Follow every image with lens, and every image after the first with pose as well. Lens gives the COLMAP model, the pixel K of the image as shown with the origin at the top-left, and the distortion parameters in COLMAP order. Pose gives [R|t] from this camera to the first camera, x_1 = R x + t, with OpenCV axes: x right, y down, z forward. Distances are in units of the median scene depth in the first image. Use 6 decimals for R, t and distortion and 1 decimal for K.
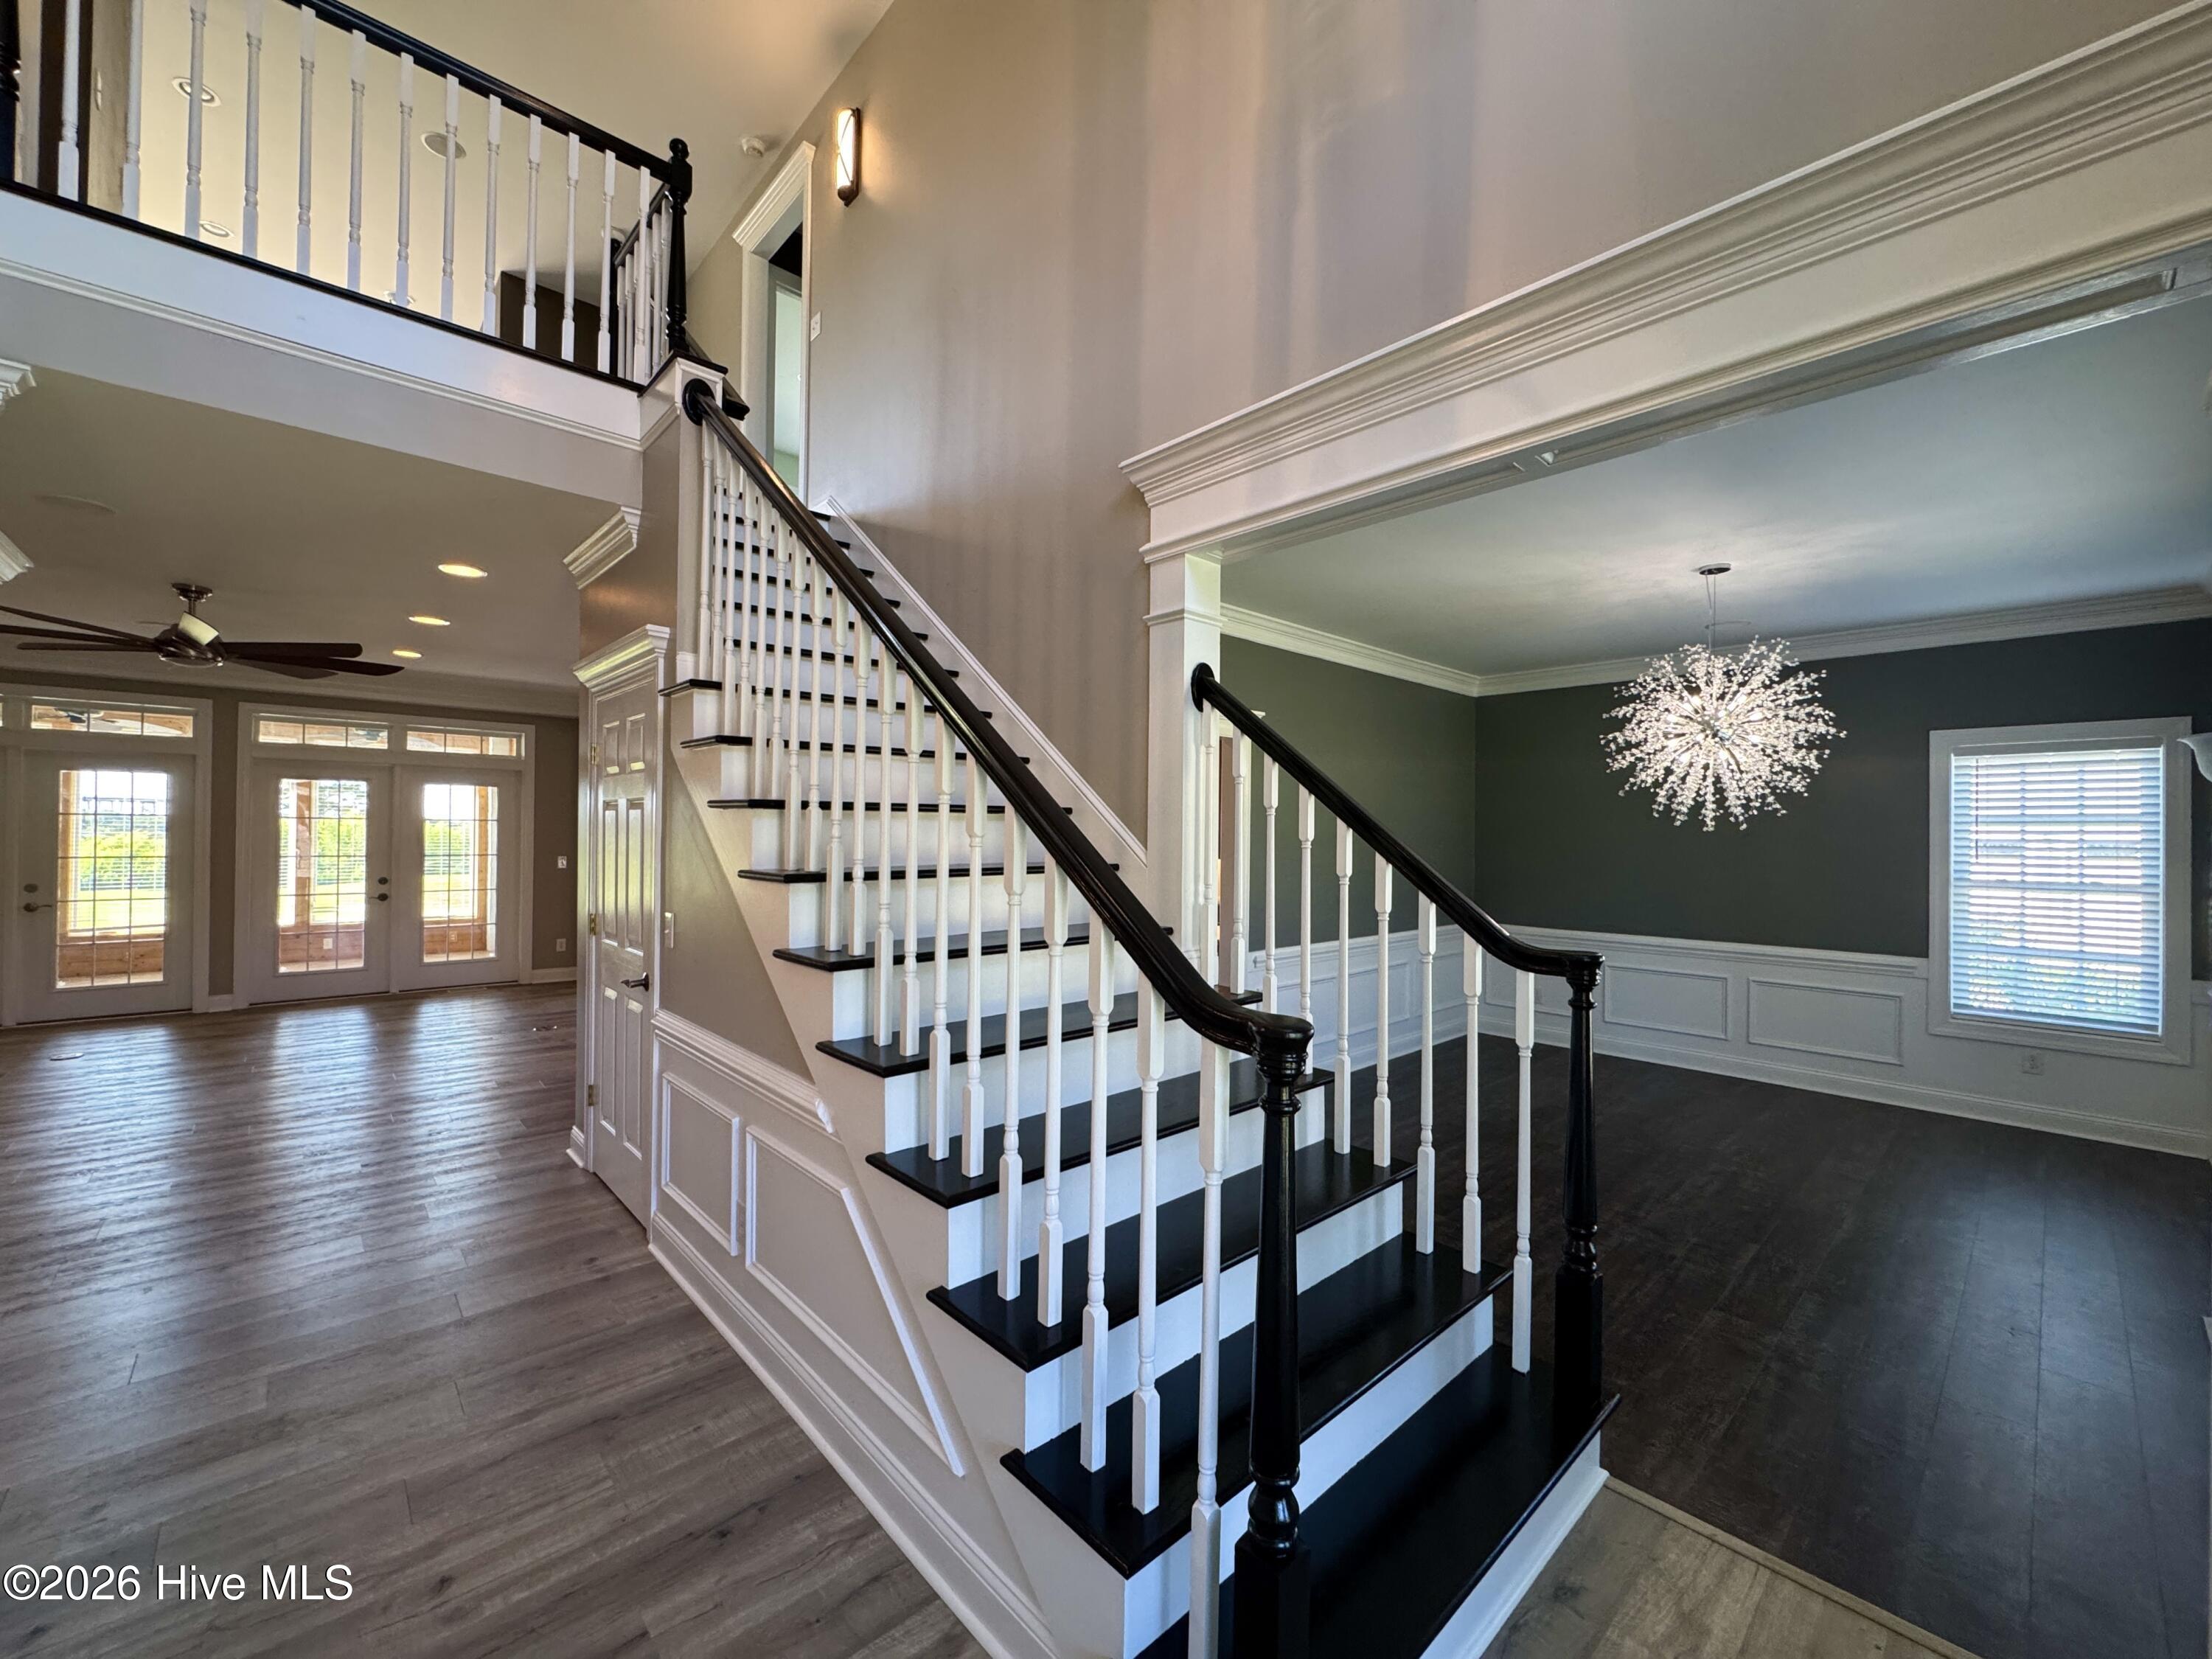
lens RADIAL K [[880.7, 0, 1102.6], [0, 880.7, 828.0], [0, 0, 1]] dist [-0.000998, -0.000395]
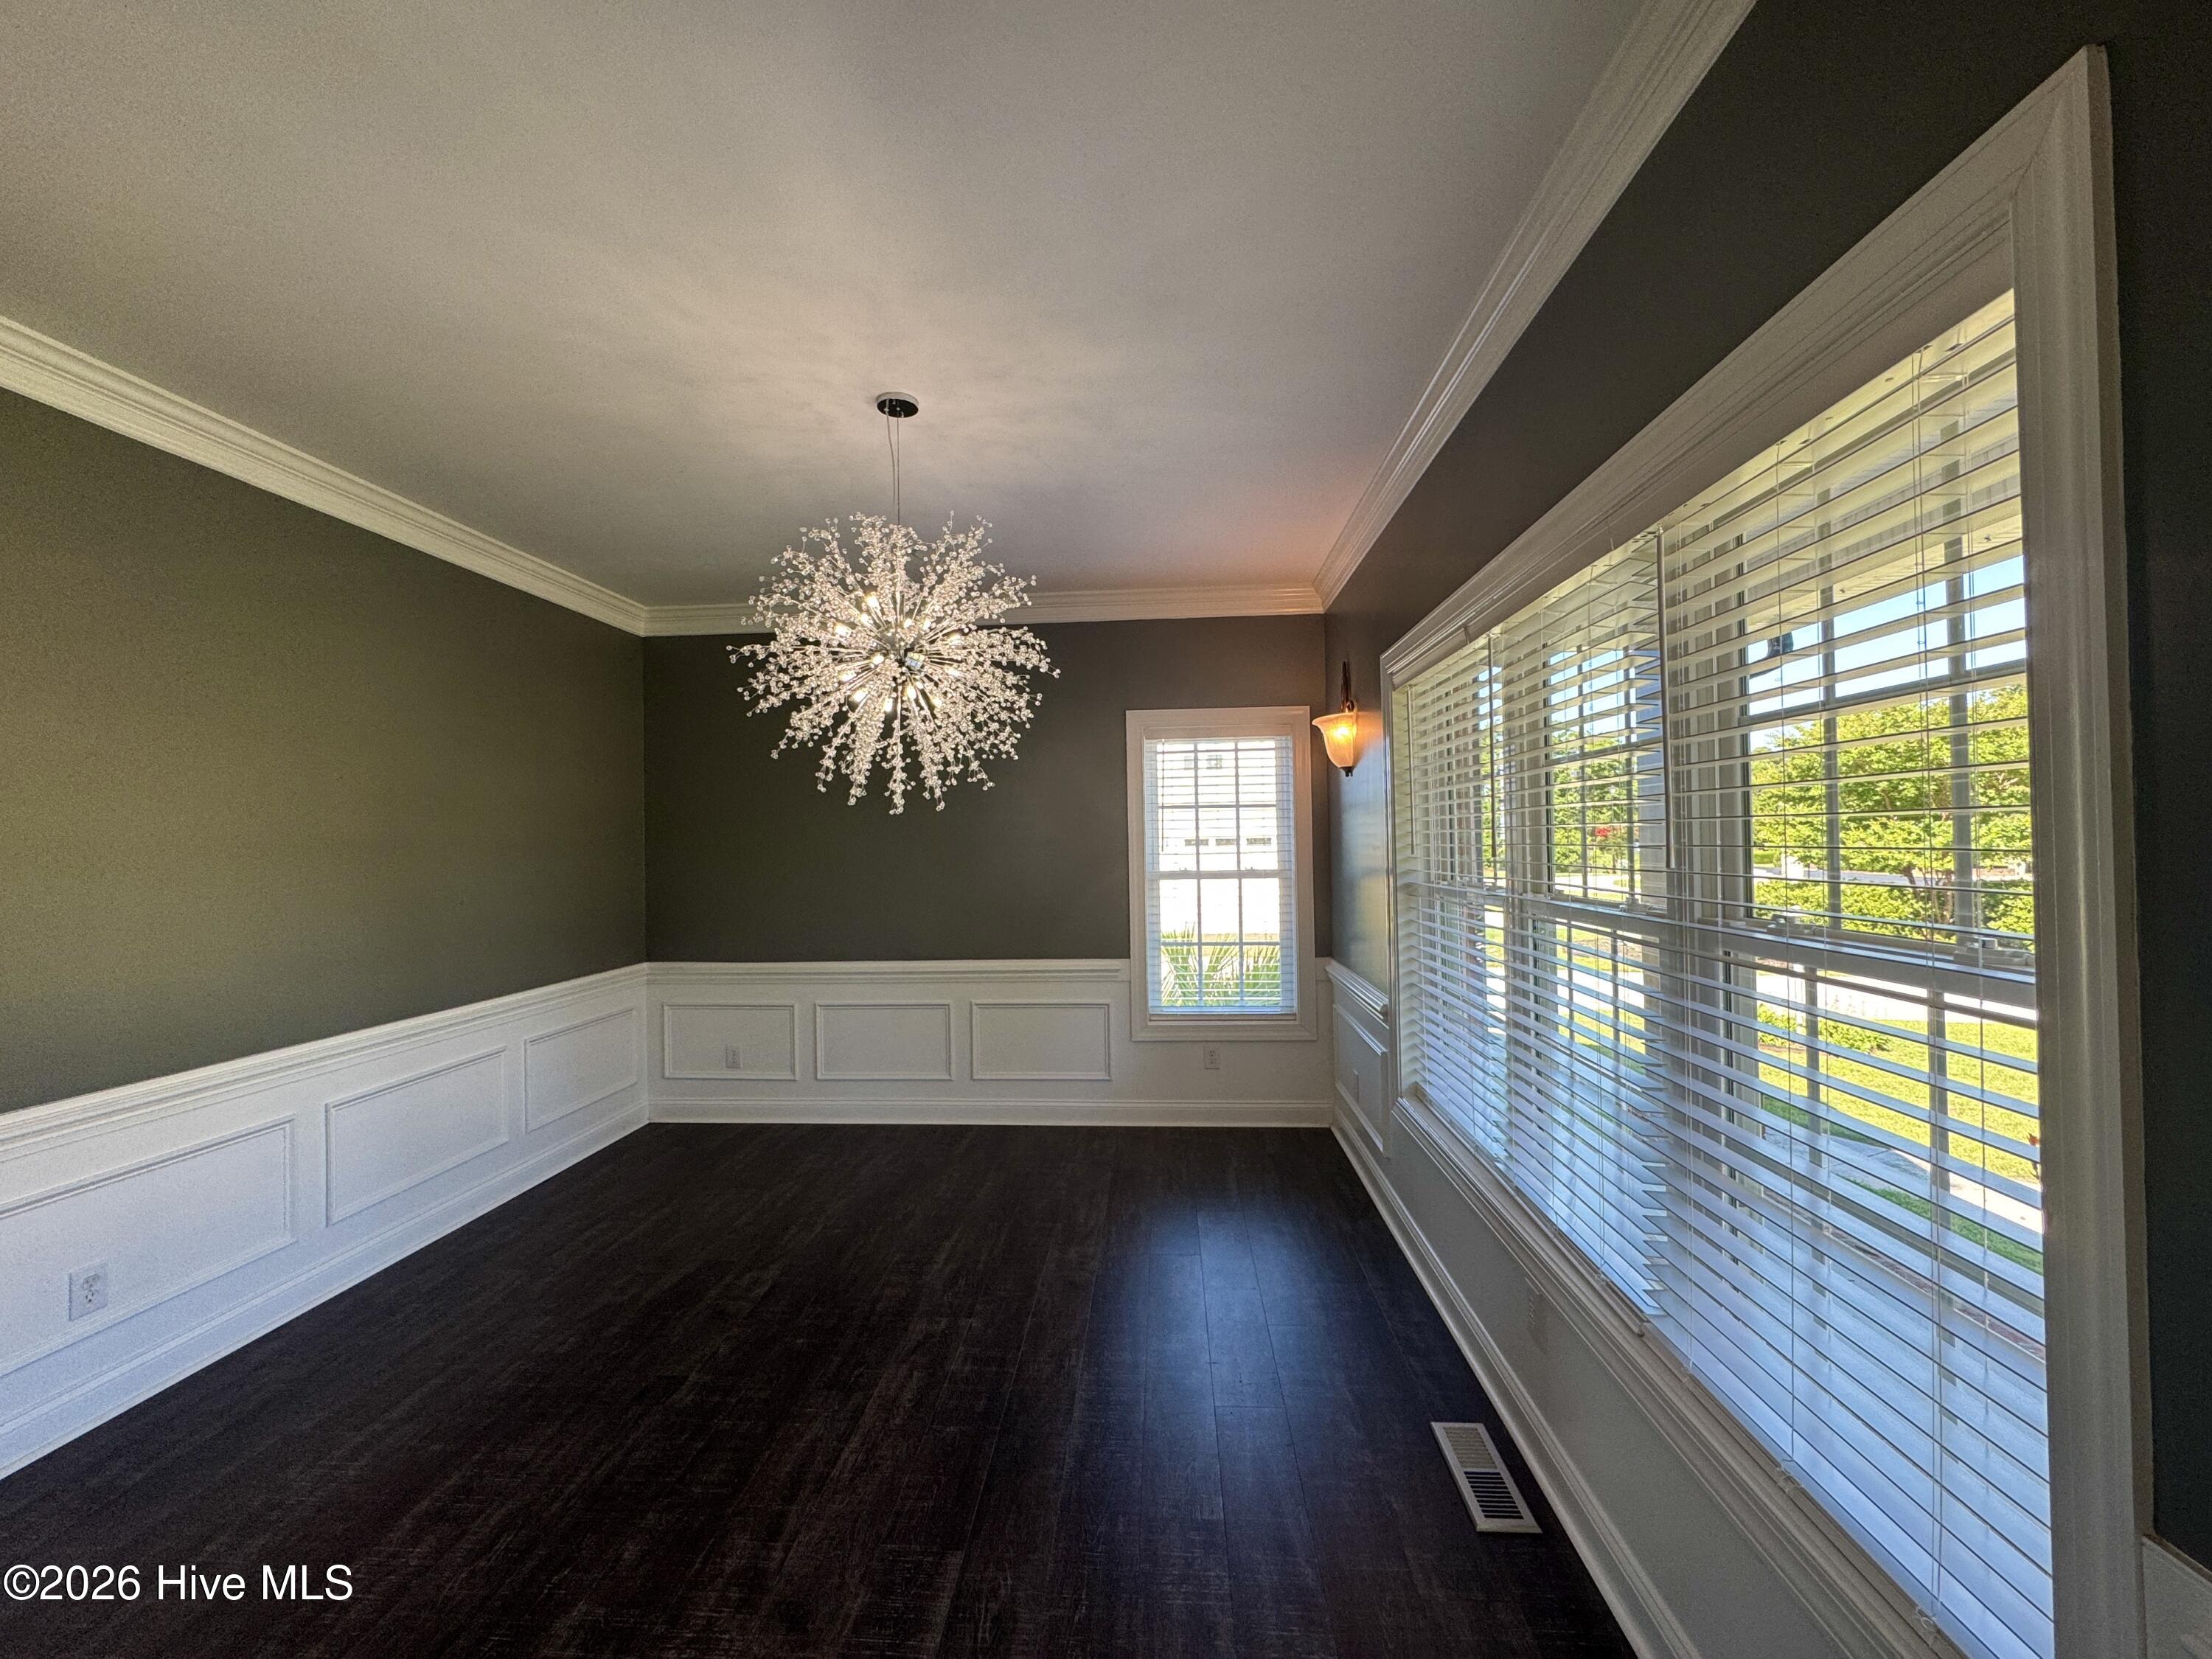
lens RADIAL K [[880.7, 0, 1103.9], [0, 880.7, 833.3], [0, 0, 1]] dist [-0.000998, -0.000395]
pose [[0.724658, -0.016243, 0.688917, 0.360165], [0.019811, 0.999800, 0.002734, 0.018120], [-0.688824, 0.011667, 0.724835, 0.438871]]
